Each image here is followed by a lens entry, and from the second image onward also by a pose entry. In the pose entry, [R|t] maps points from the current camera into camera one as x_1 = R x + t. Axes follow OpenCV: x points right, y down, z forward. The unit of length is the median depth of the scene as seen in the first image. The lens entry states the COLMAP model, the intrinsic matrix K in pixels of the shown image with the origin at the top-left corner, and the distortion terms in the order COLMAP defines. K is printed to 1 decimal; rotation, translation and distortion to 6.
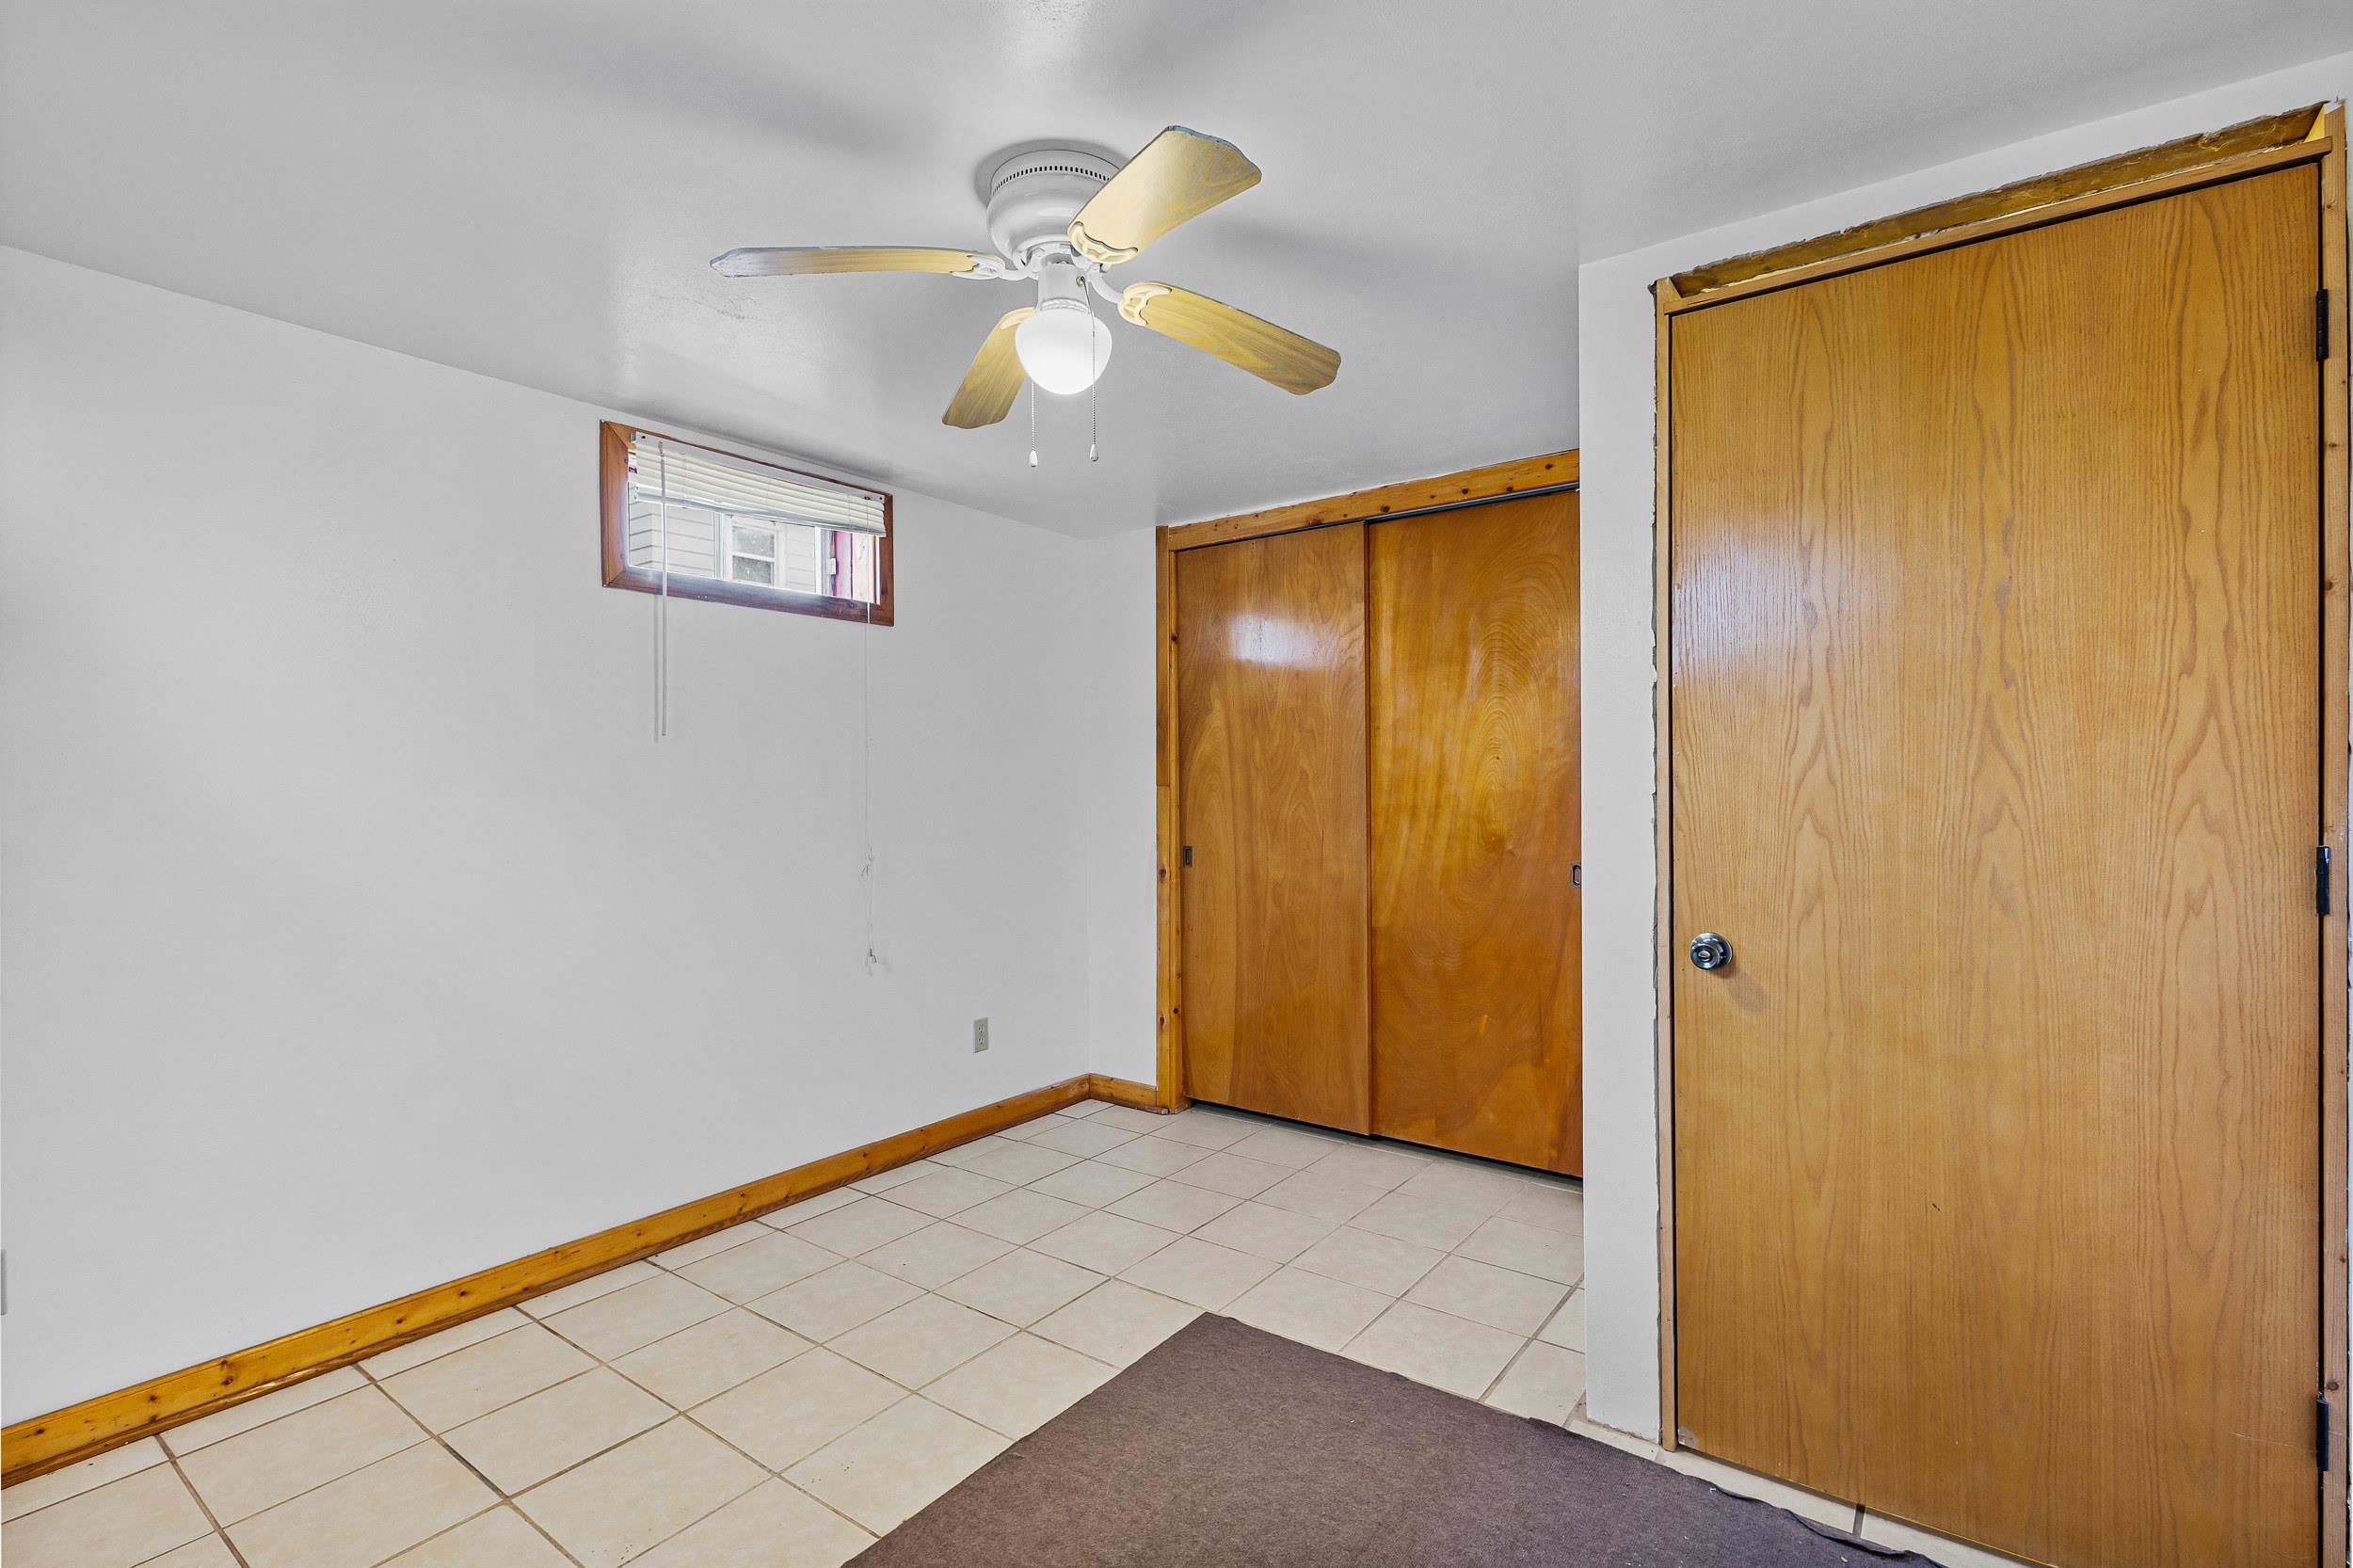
lens RADIAL K [[1089.2, 0, 1182.0], [0, 1089.2, 783.5], [0, 0, 1]] dist [-0.001144, -0.000263]
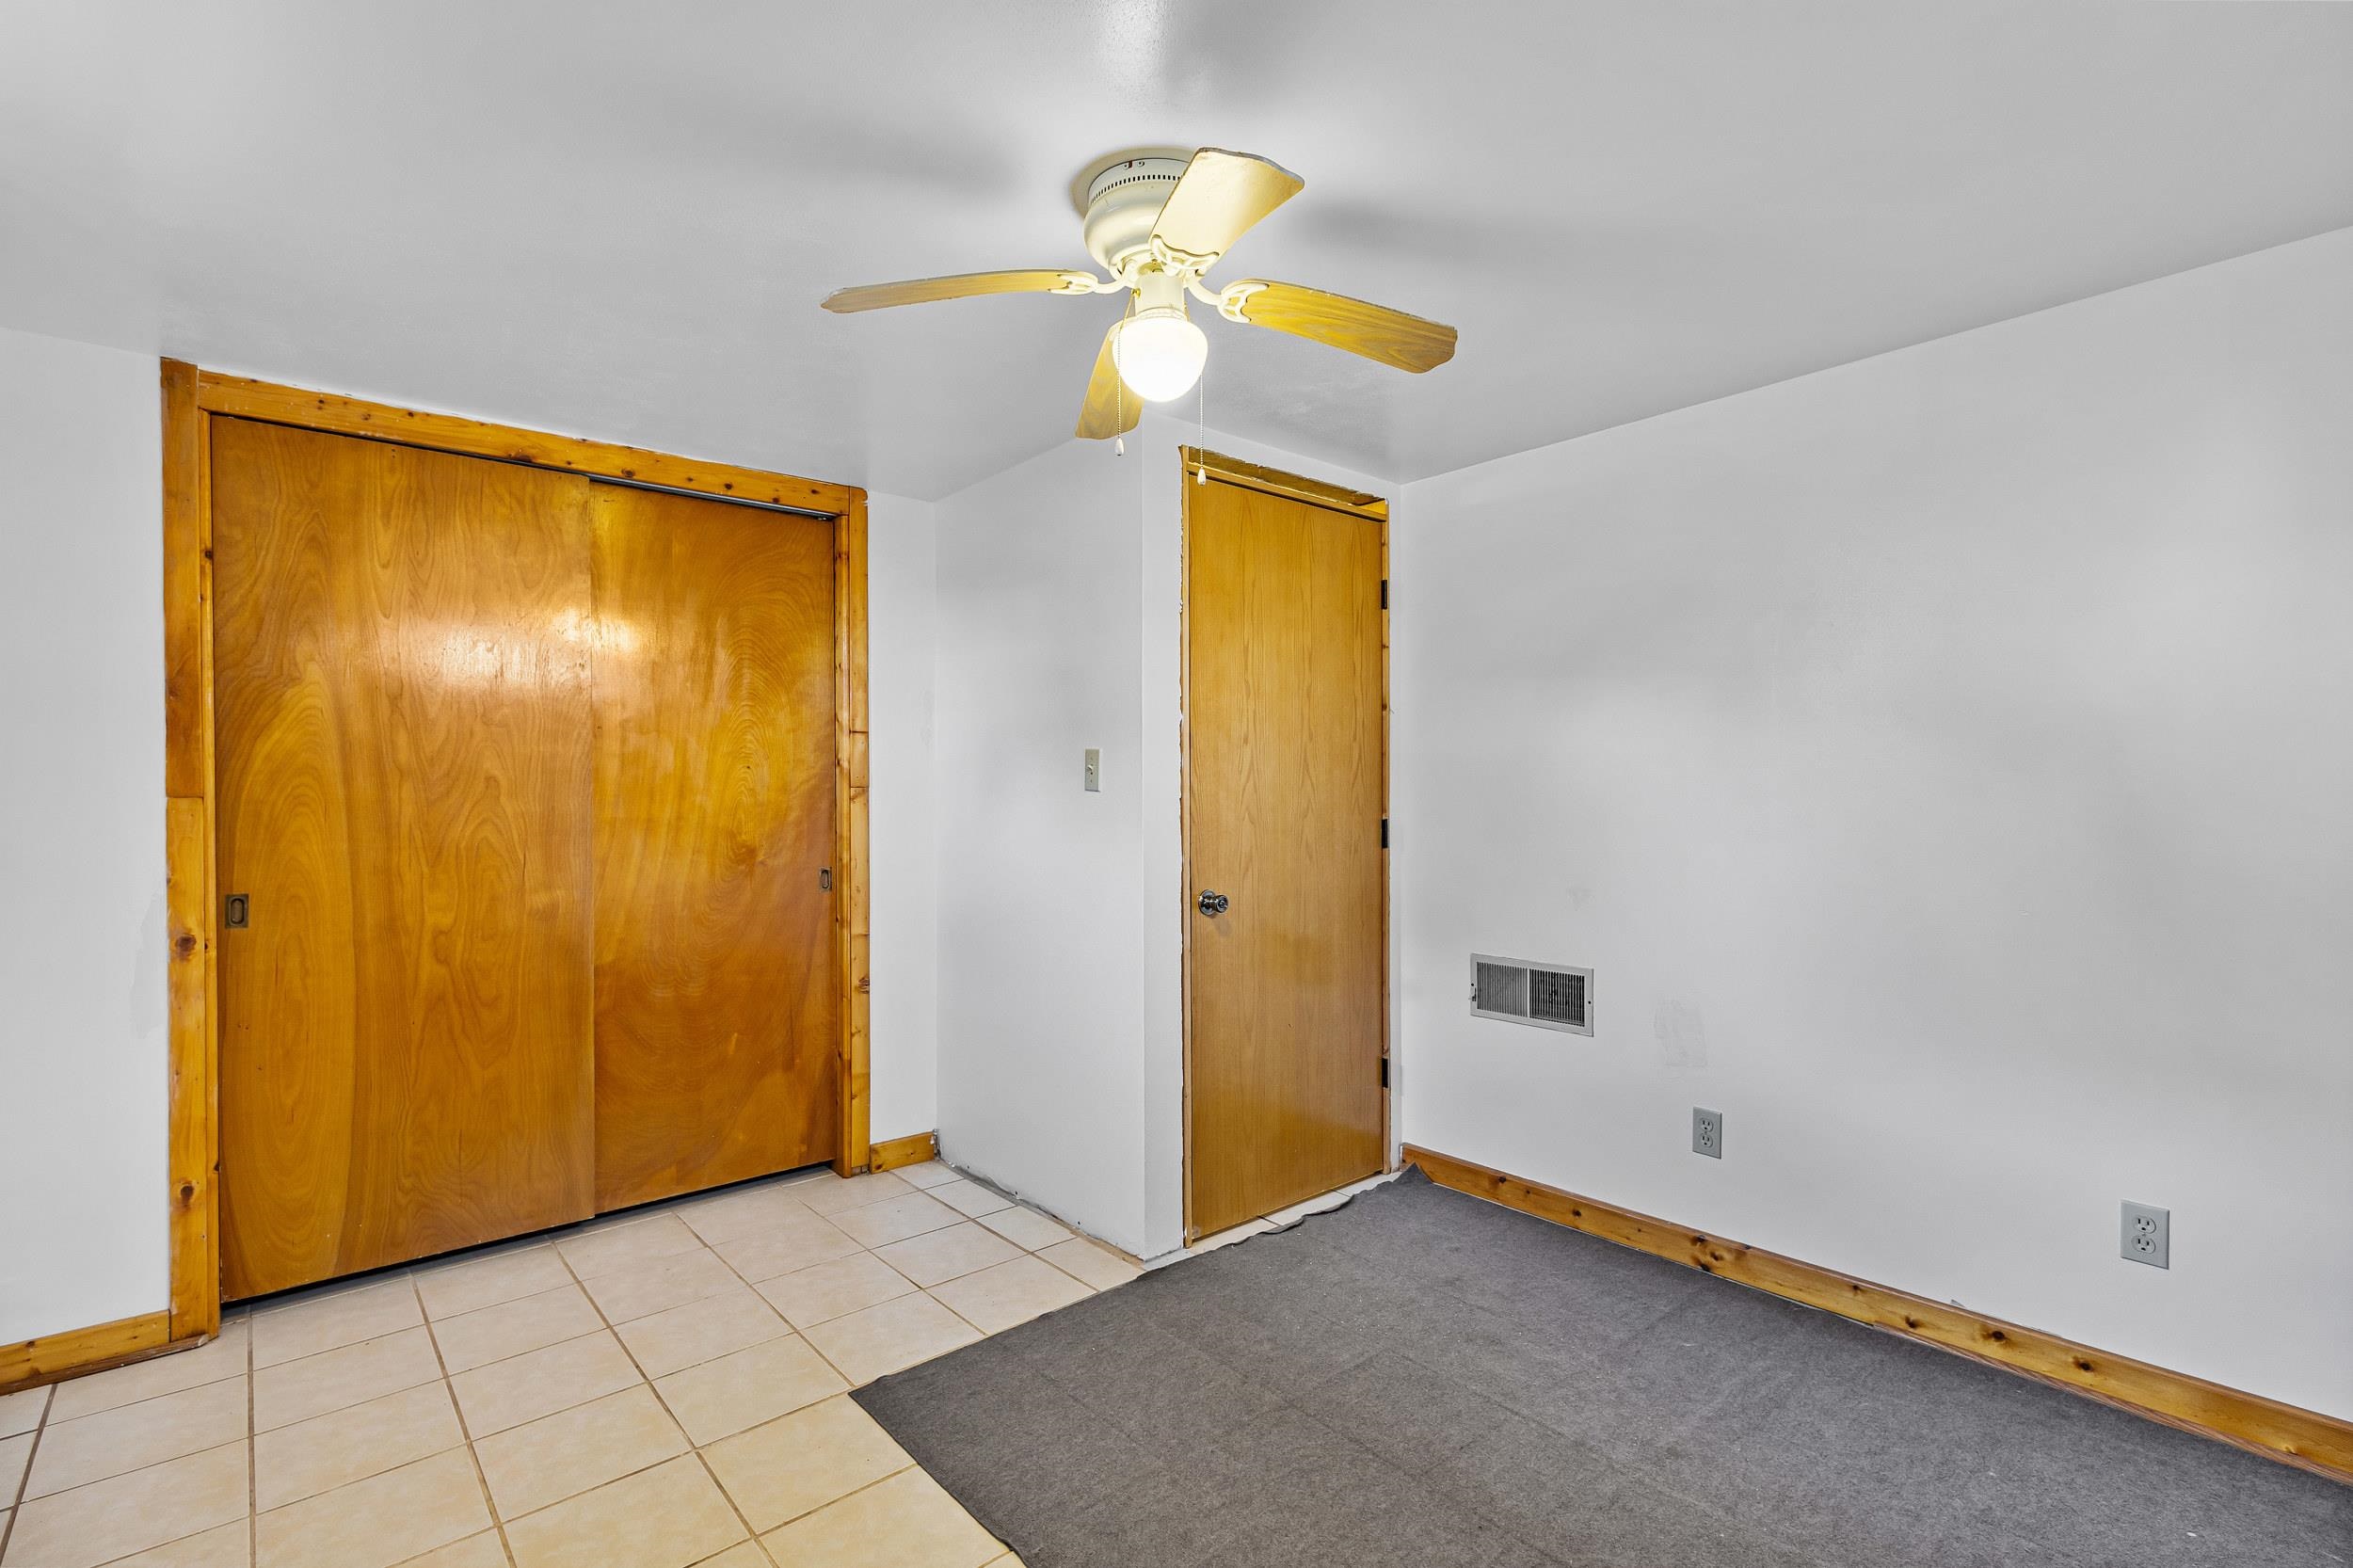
lens RADIAL K [[1089.2, 0, 1181.4], [0, 1089.2, 792.2], [0, 0, 1]] dist [-0.001144, -0.000263]
pose [[0.214167, 0.004442, 0.976787, -0.552275], [0.003297, 0.999981, -0.005271, 0.005007], [-0.976791, 0.004350, 0.214148, 0.388744]]
